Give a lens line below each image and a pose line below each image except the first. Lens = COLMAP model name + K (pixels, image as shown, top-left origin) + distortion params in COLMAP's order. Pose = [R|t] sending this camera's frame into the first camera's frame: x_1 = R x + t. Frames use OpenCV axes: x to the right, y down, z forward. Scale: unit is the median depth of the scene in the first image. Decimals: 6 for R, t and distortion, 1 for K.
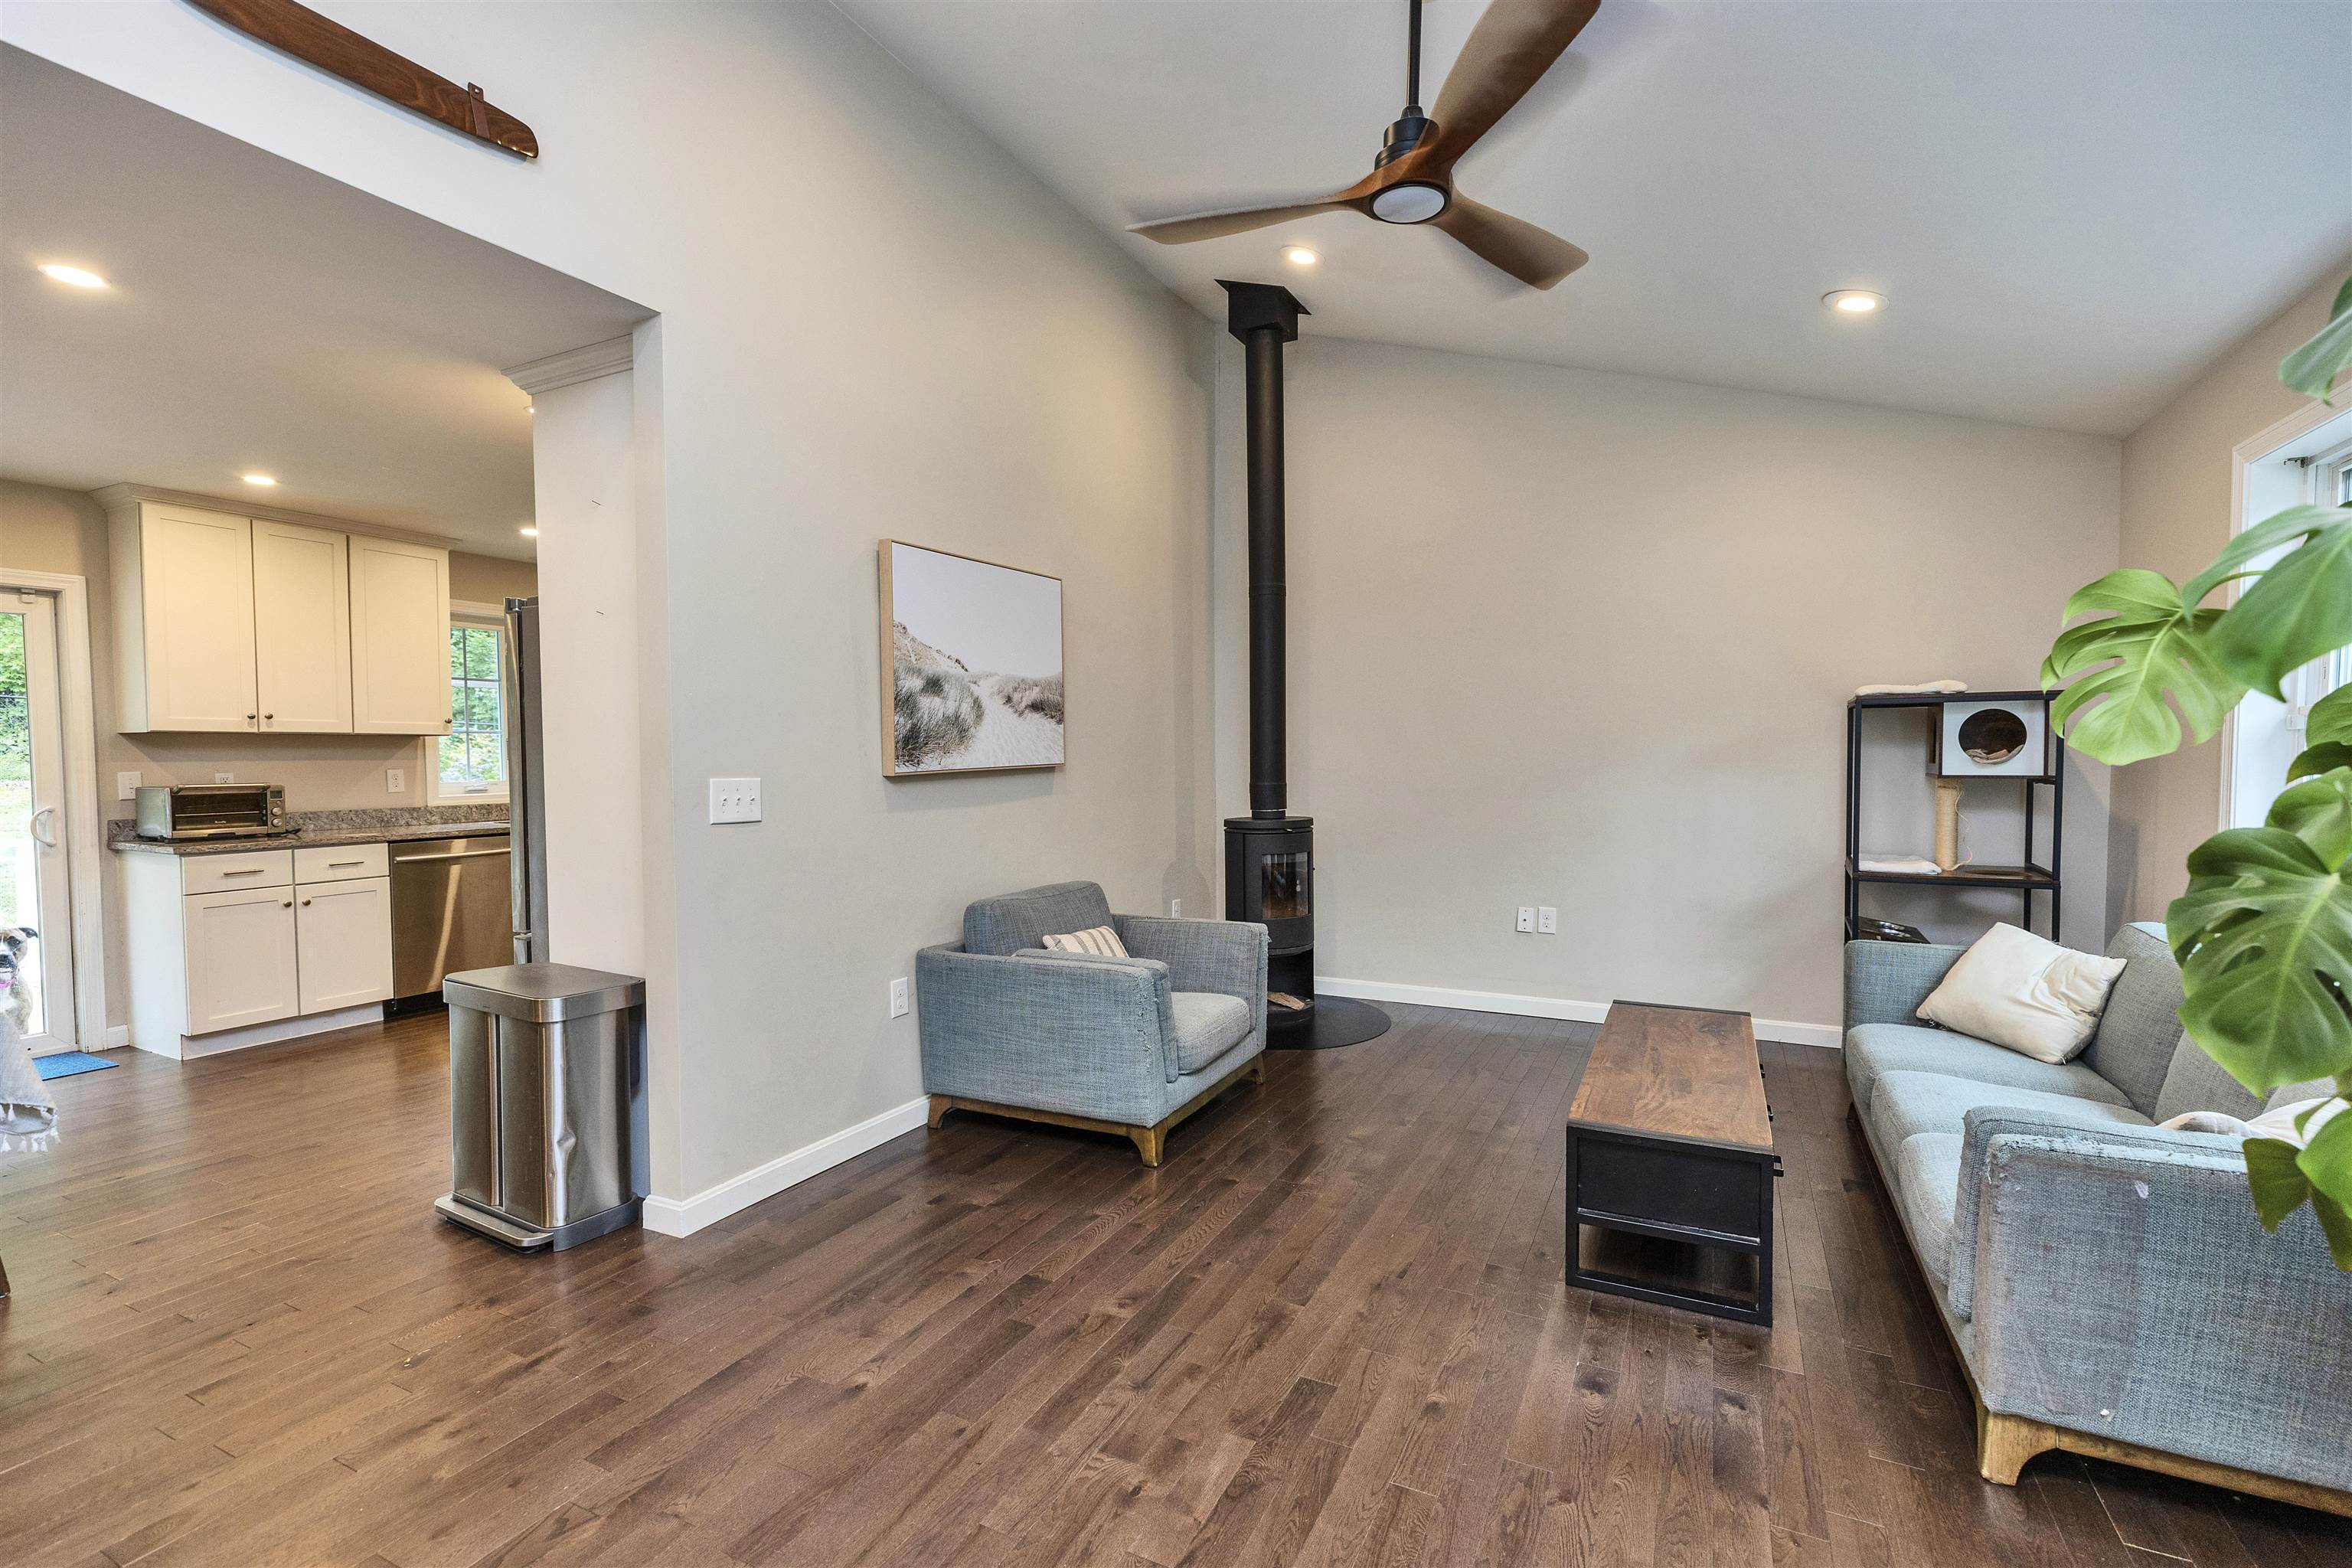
lens RADIAL K [[1049.2, 0, 1188.3], [0, 1049.2, 778.2], [0, 0, 1]] dist [0.007699, -0.001898]
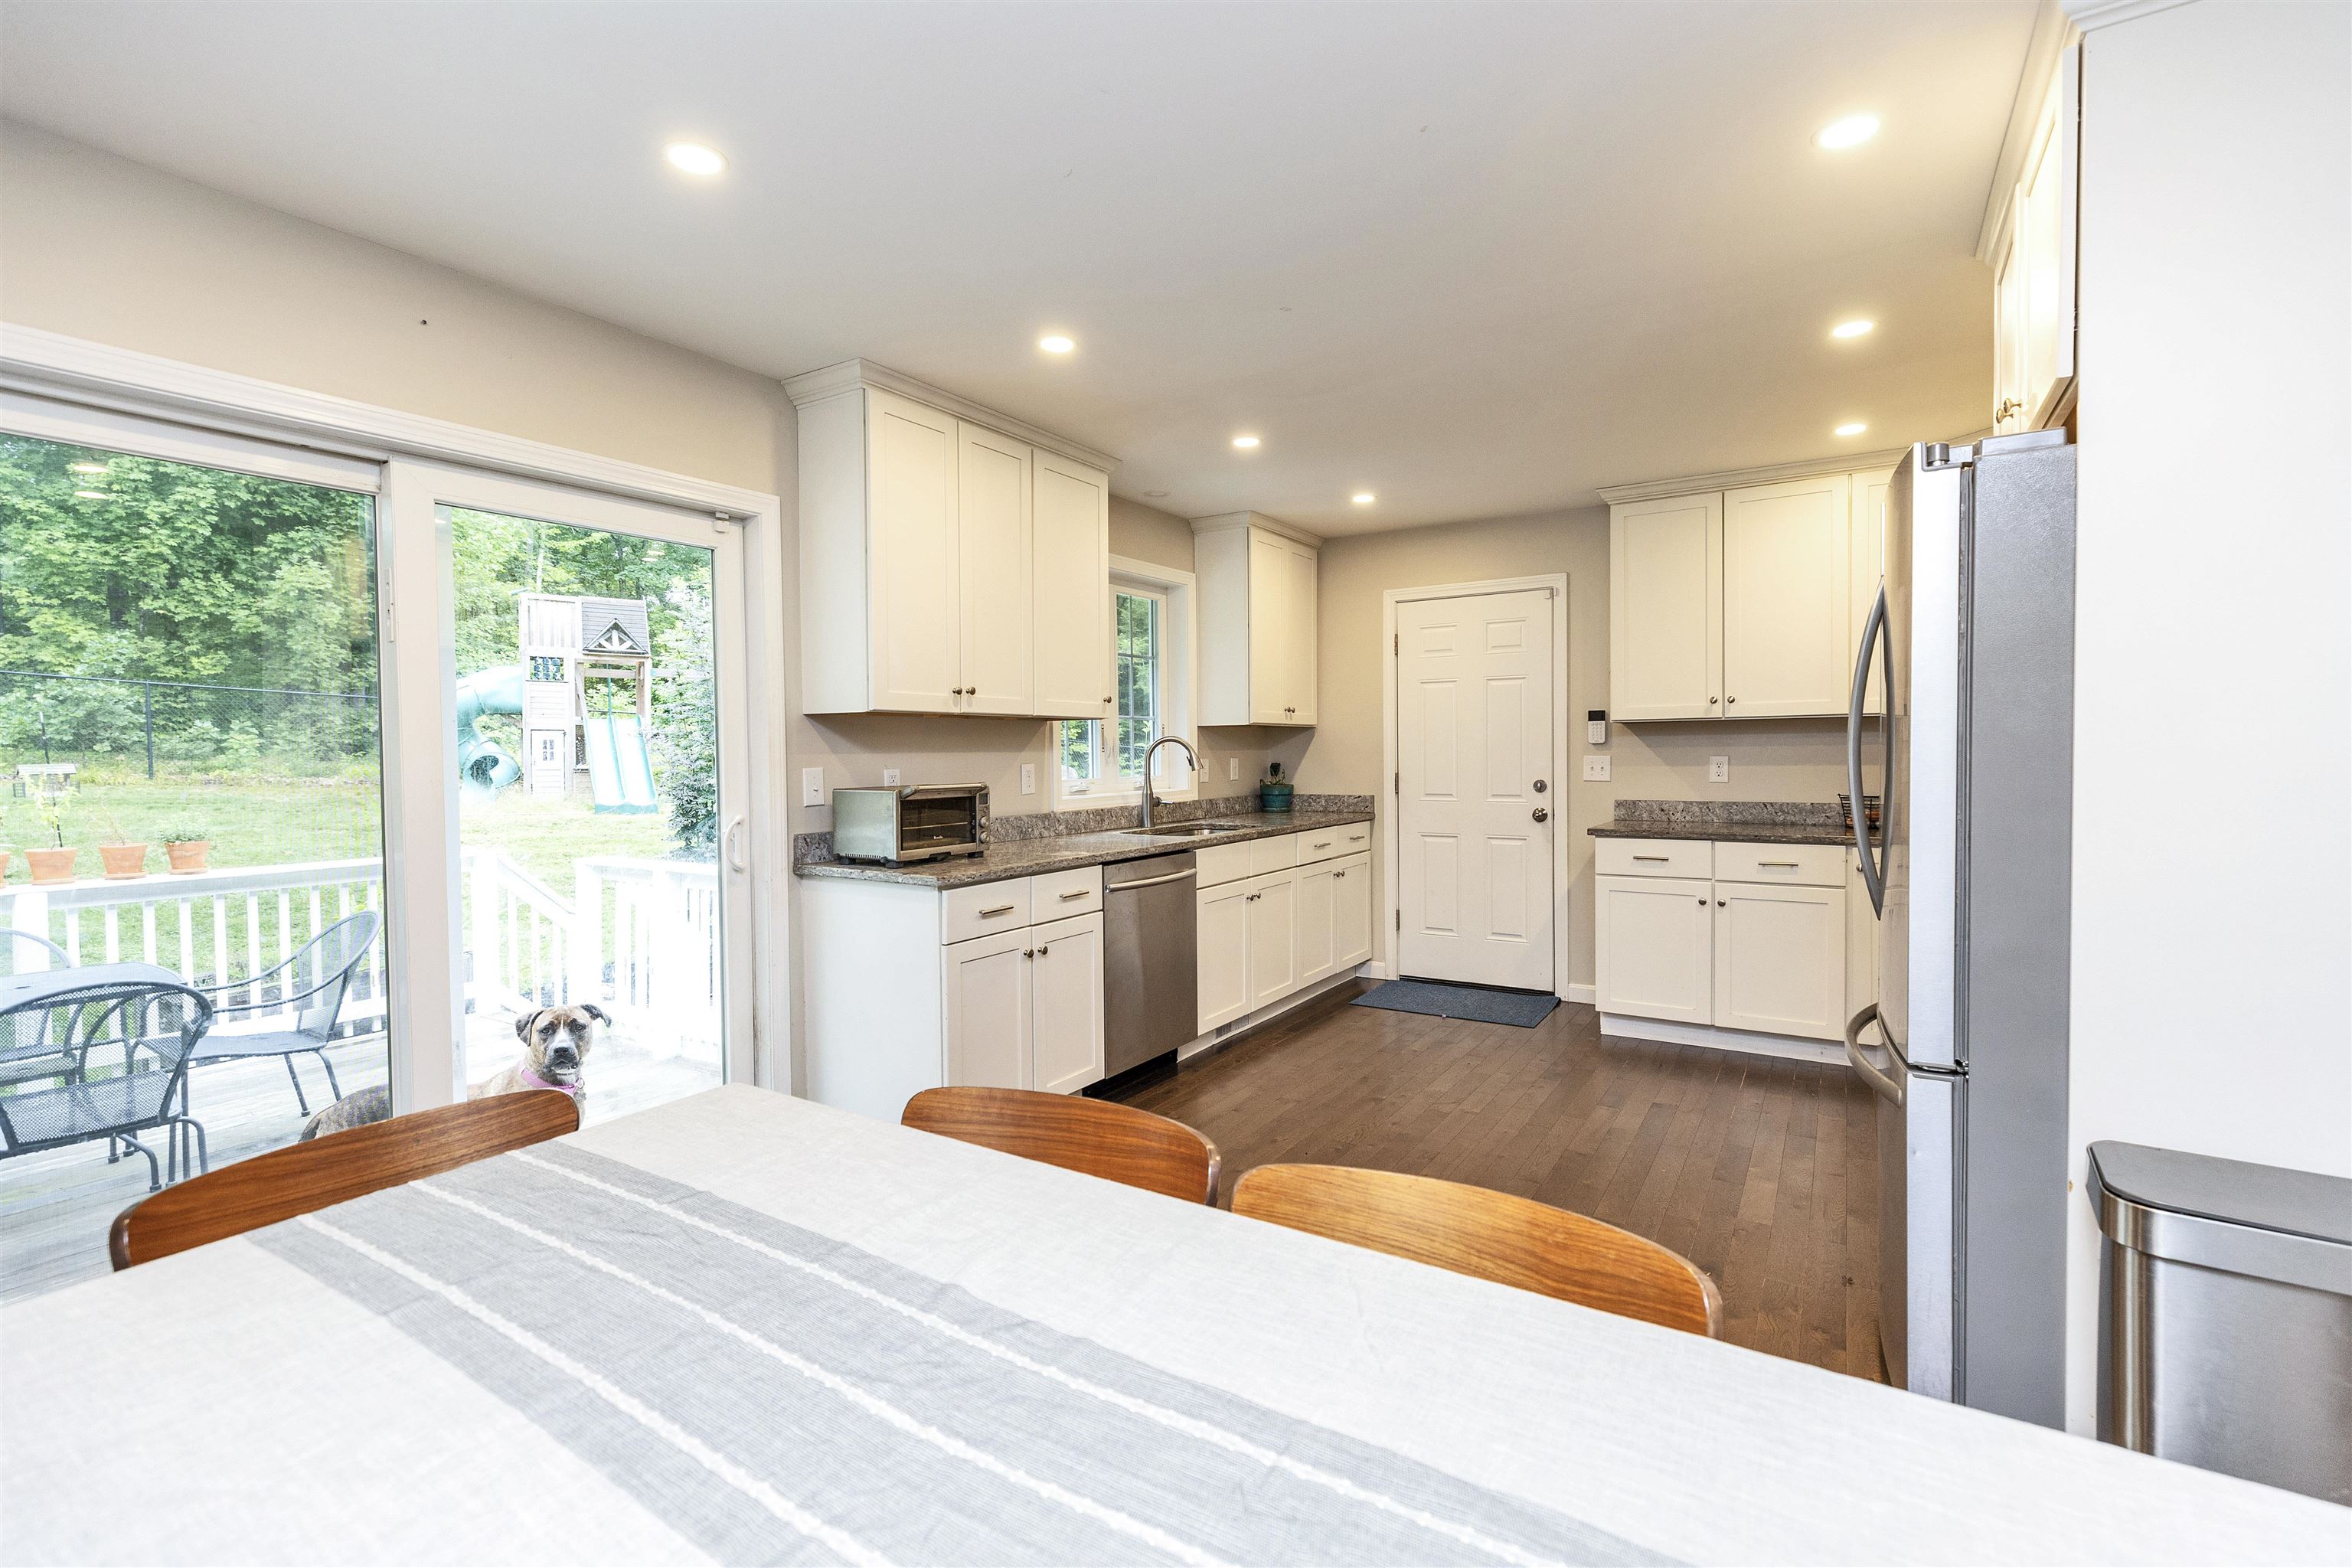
lens RADIAL K [[1049.2, 0, 1175.5], [0, 1049.2, 774.4], [0, 0, 1]] dist [0.007699, -0.001898]
pose [[0.994256, 0.000678, -0.107025, -0.789558], [-0.000596, 1.000000, 0.000802, -0.002030], [0.107025, -0.000734, 0.994256, 0.357908]]
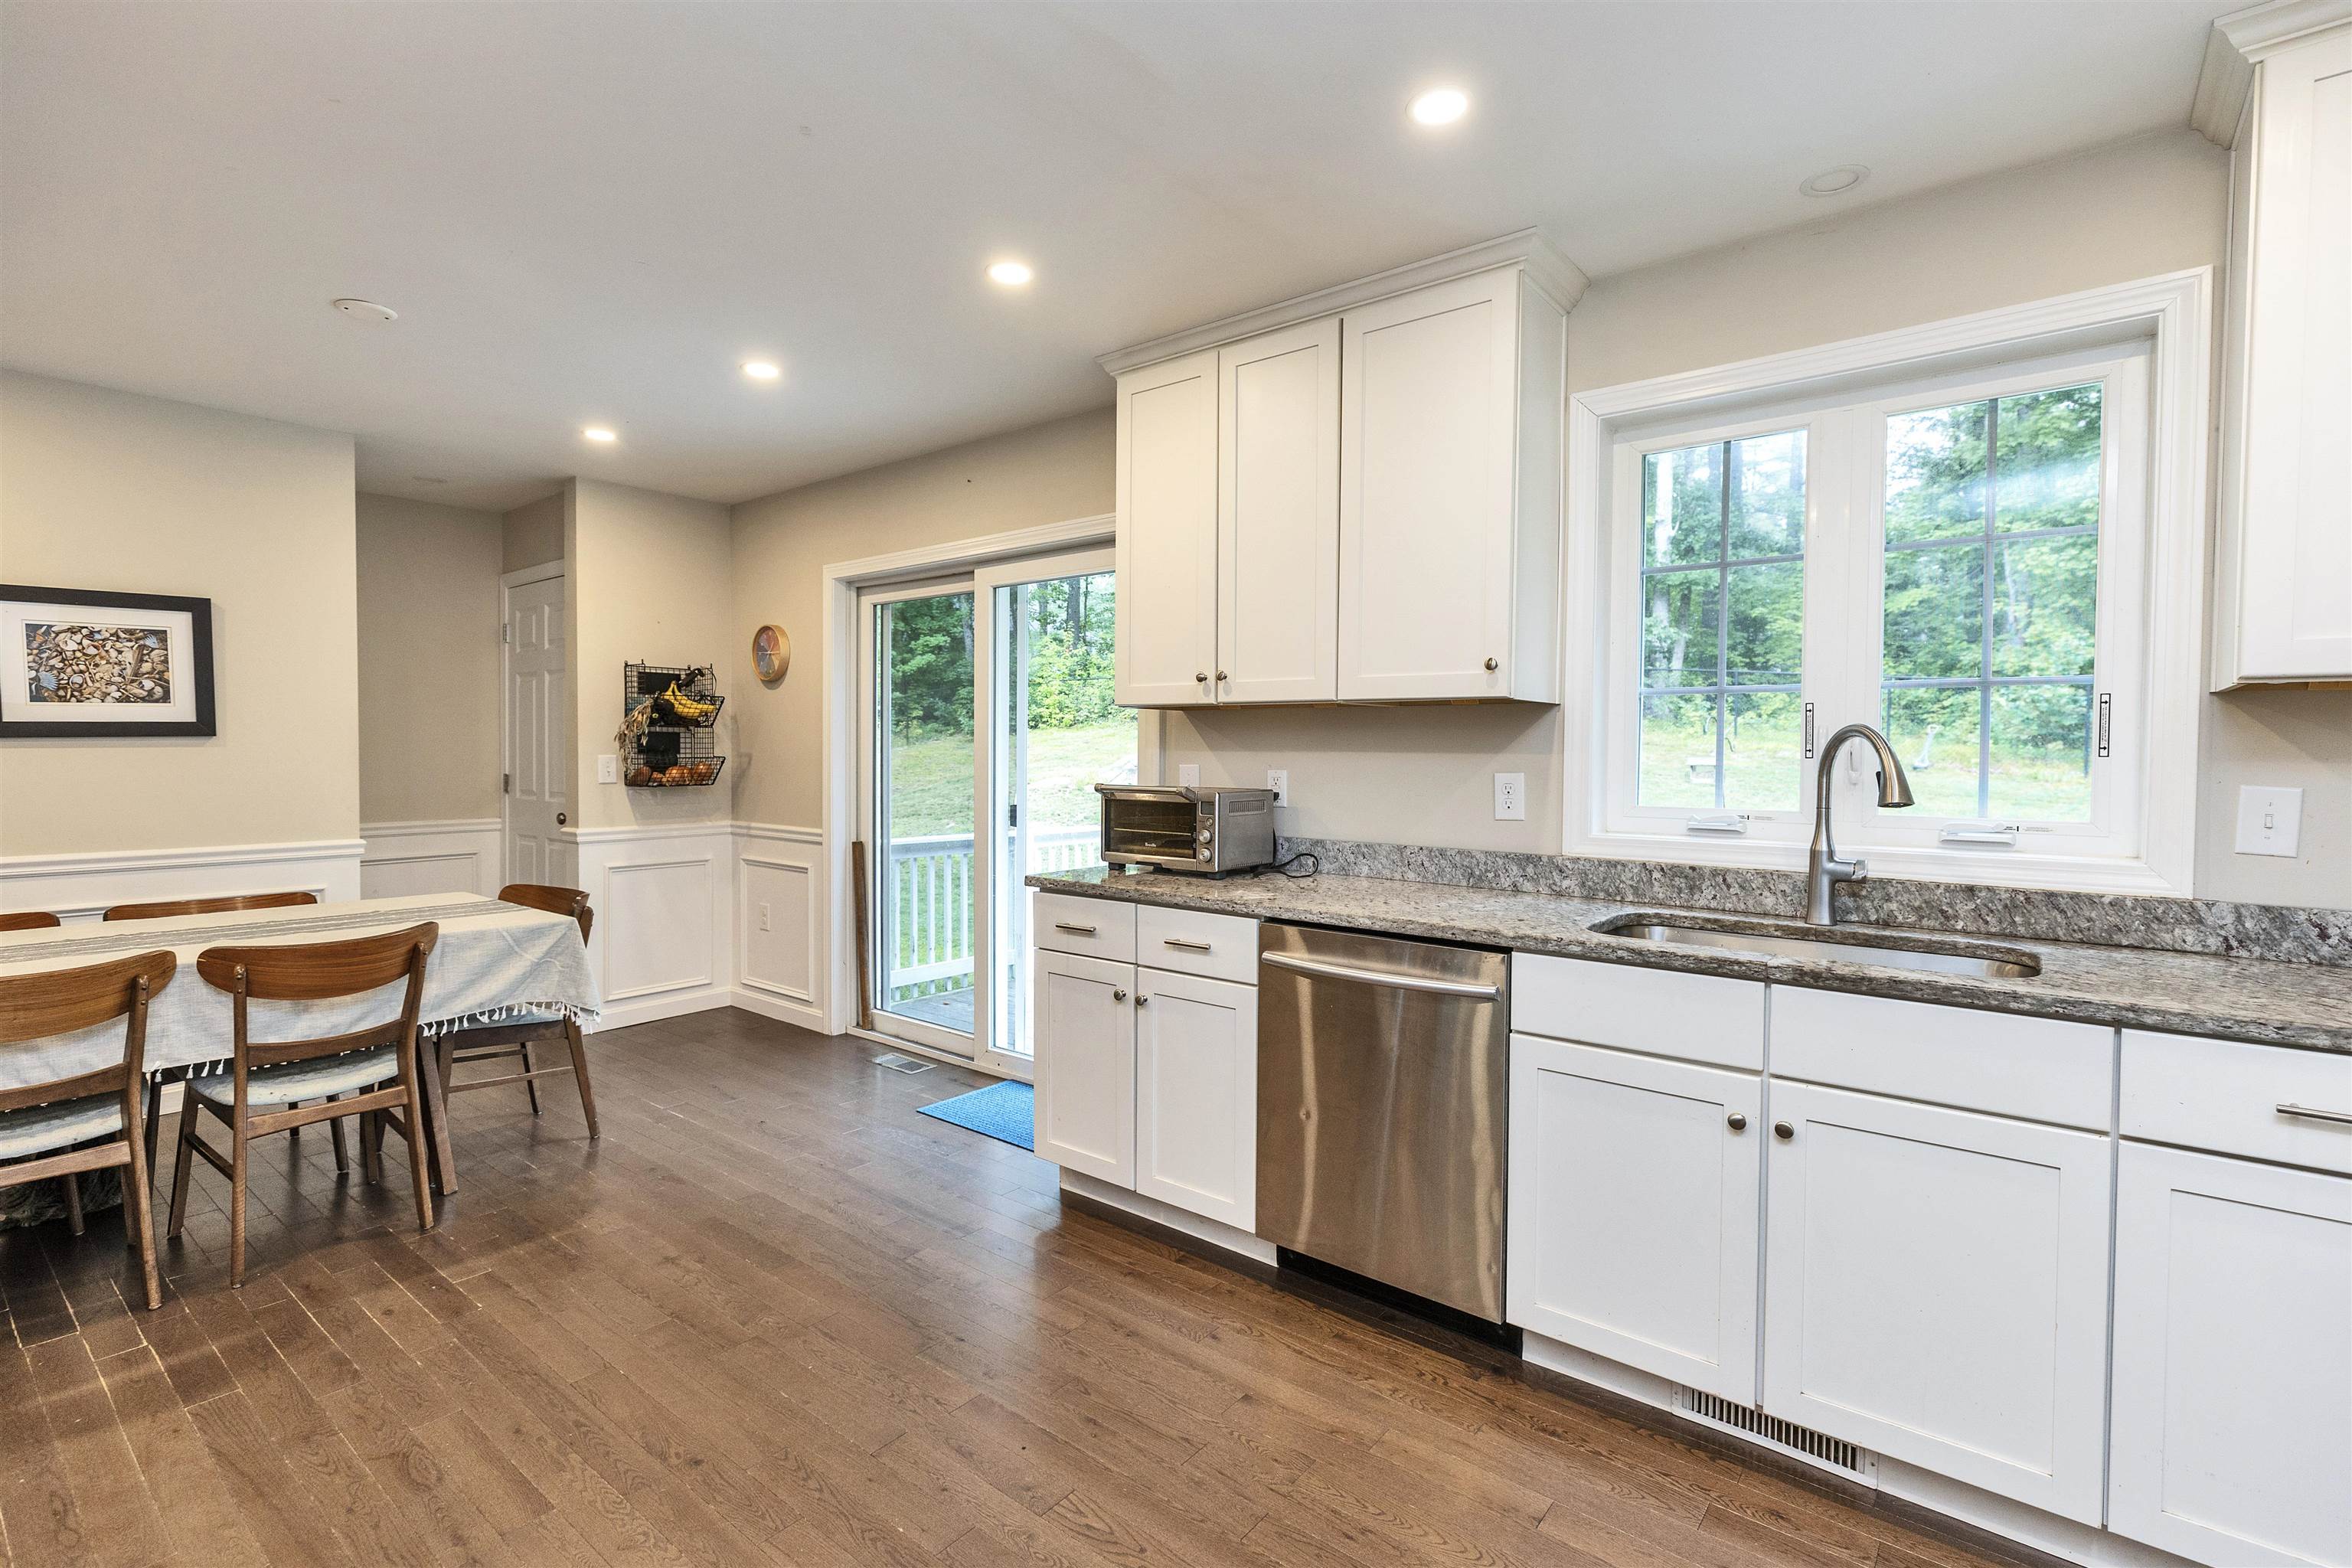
lens RADIAL K [[1049.2, 0, 1173.6], [0, 1049.2, 779.4], [0, 0, 1]] dist [0.007699, -0.001898]
pose [[-0.204623, 0.034334, -0.978239, -0.342515], [-0.029937, 0.998698, 0.041314, -0.028880], [0.978383, 0.037739, -0.203328, 1.321505]]
